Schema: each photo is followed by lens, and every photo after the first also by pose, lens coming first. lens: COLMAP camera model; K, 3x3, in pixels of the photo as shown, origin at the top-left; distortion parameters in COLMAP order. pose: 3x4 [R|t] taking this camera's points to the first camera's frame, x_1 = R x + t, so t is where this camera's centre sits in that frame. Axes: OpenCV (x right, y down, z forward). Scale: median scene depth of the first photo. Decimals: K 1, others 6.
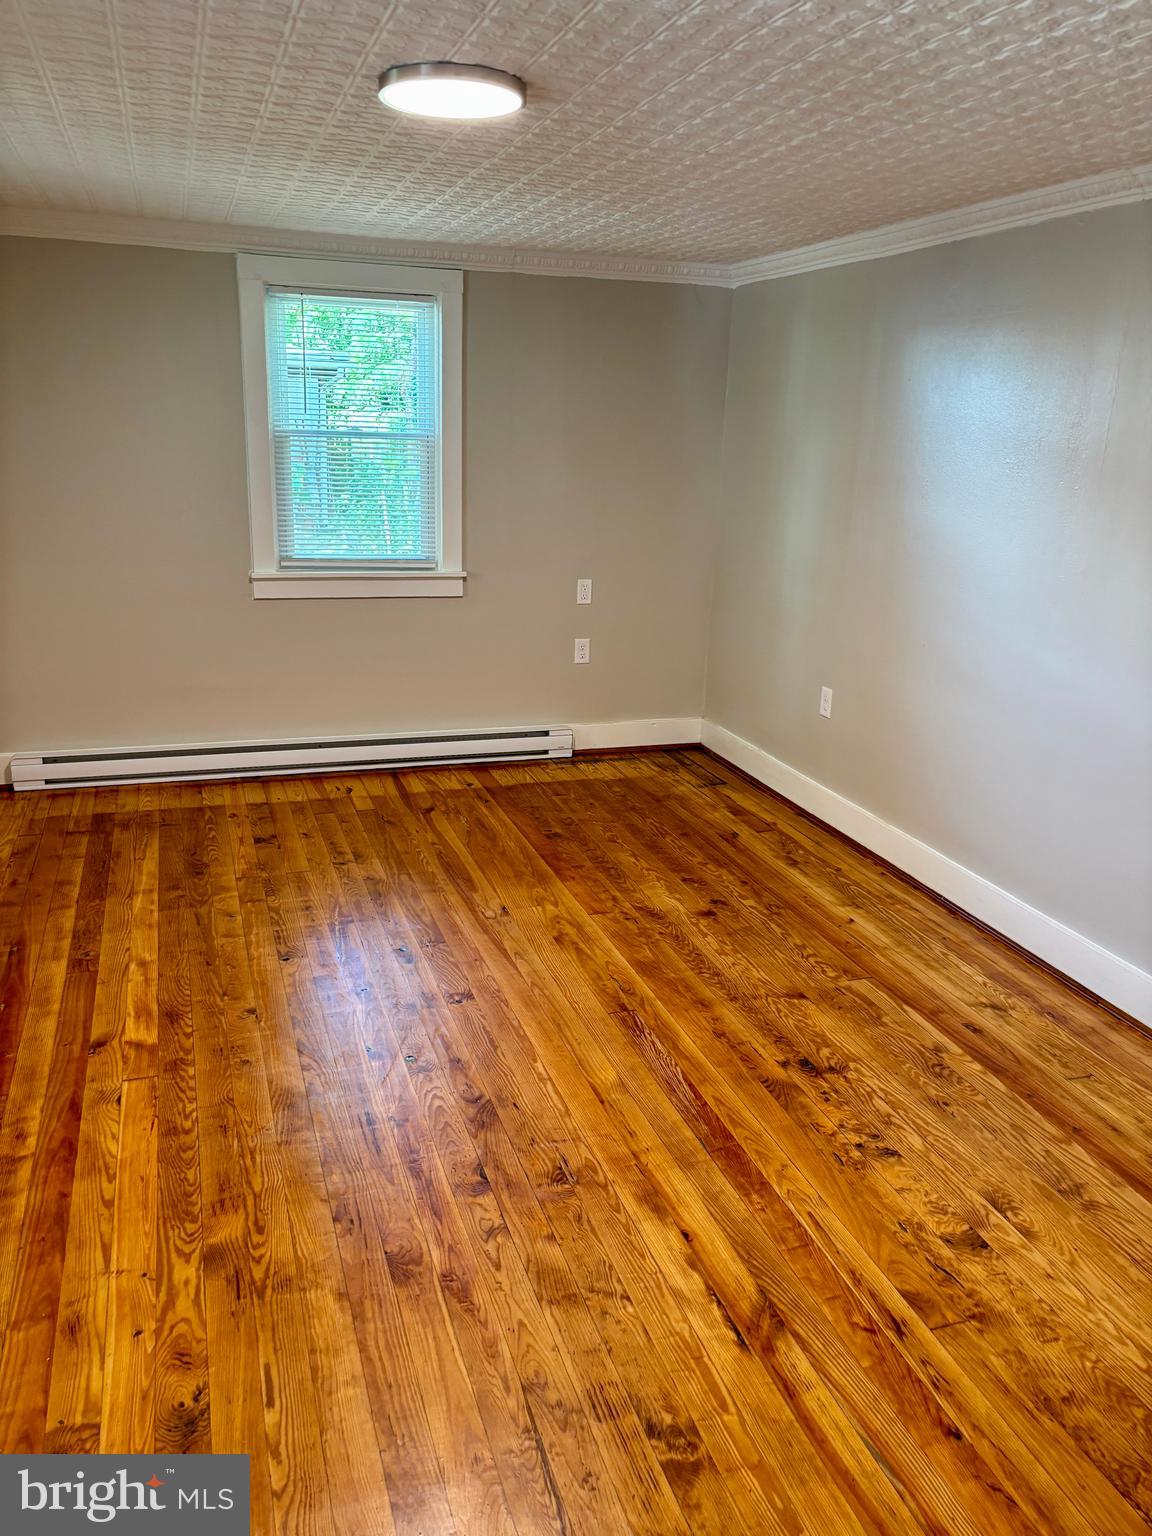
lens RADIAL K [[1144.8, 0, 560.1], [0, 1144.8, 767.8], [0, 0, 1]] dist [0.025522, -0.034767]
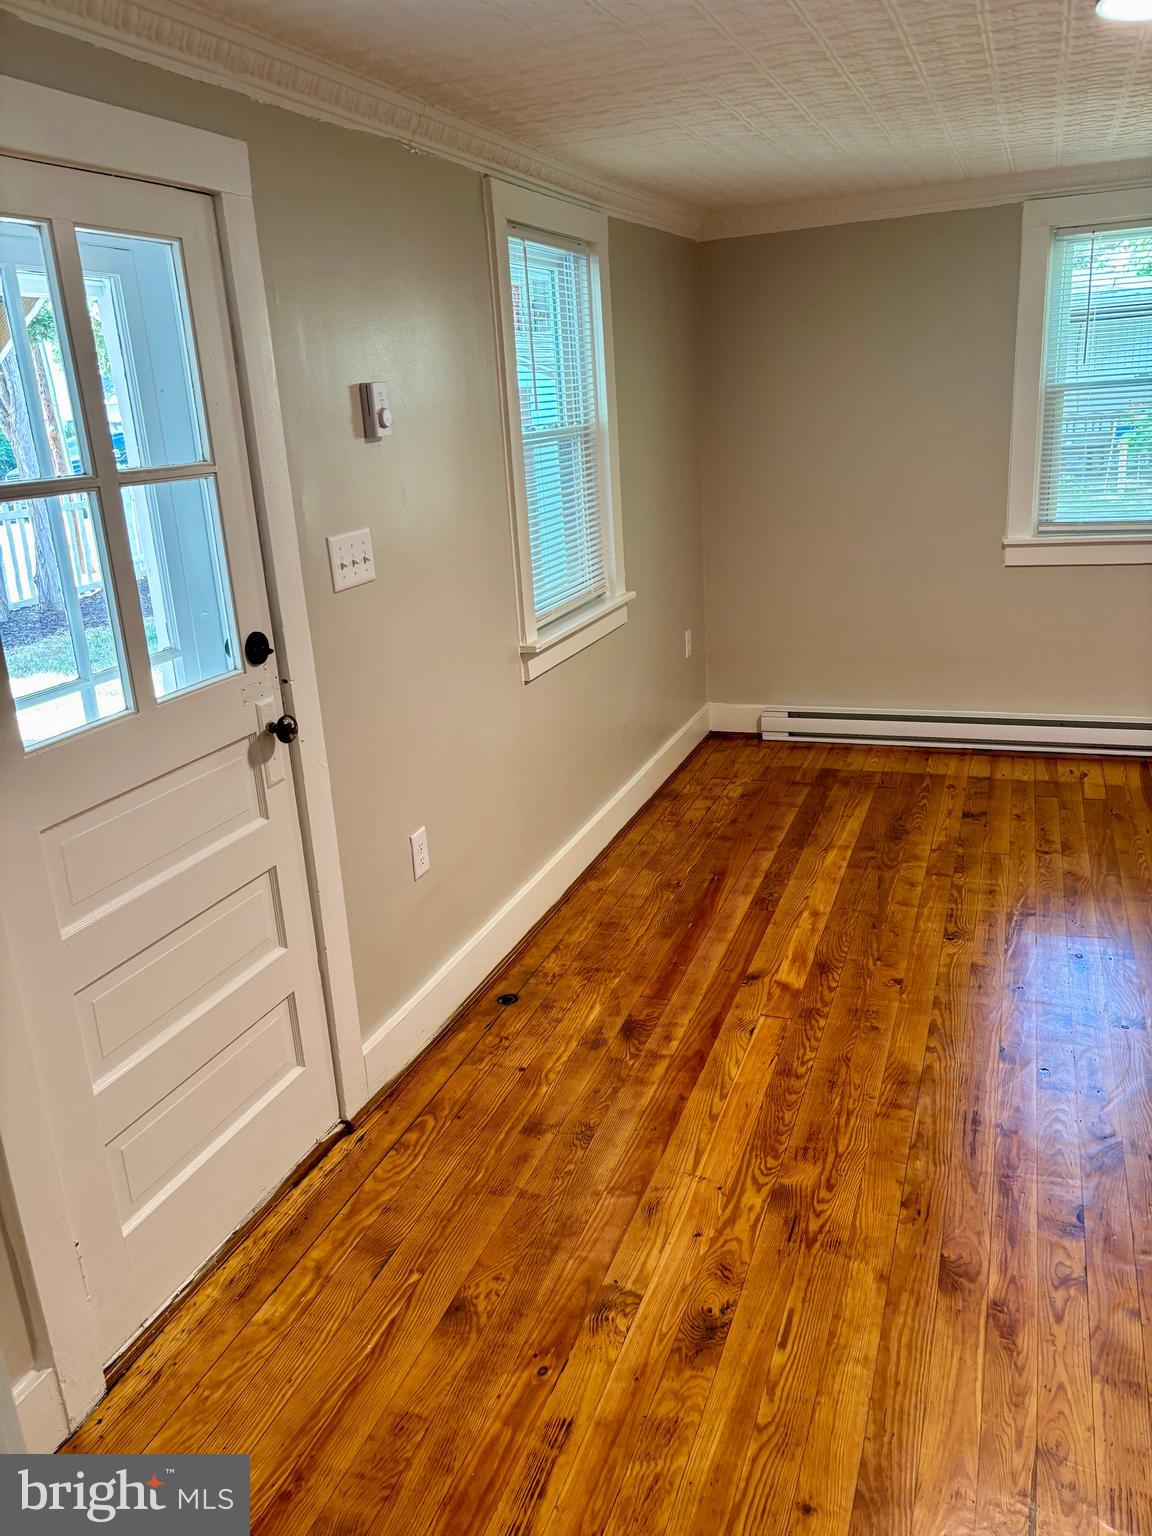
lens RADIAL K [[1144.8, 0, 560.1], [0, 1144.8, 767.8], [0, 0, 1]] dist [0.025522, -0.034767]
pose [[0.762624, 0.117600, -0.636062, 0.128243], [-0.095740, 0.993025, 0.068808, -0.015290], [0.639717, 0.008422, 0.768564, 0.037990]]
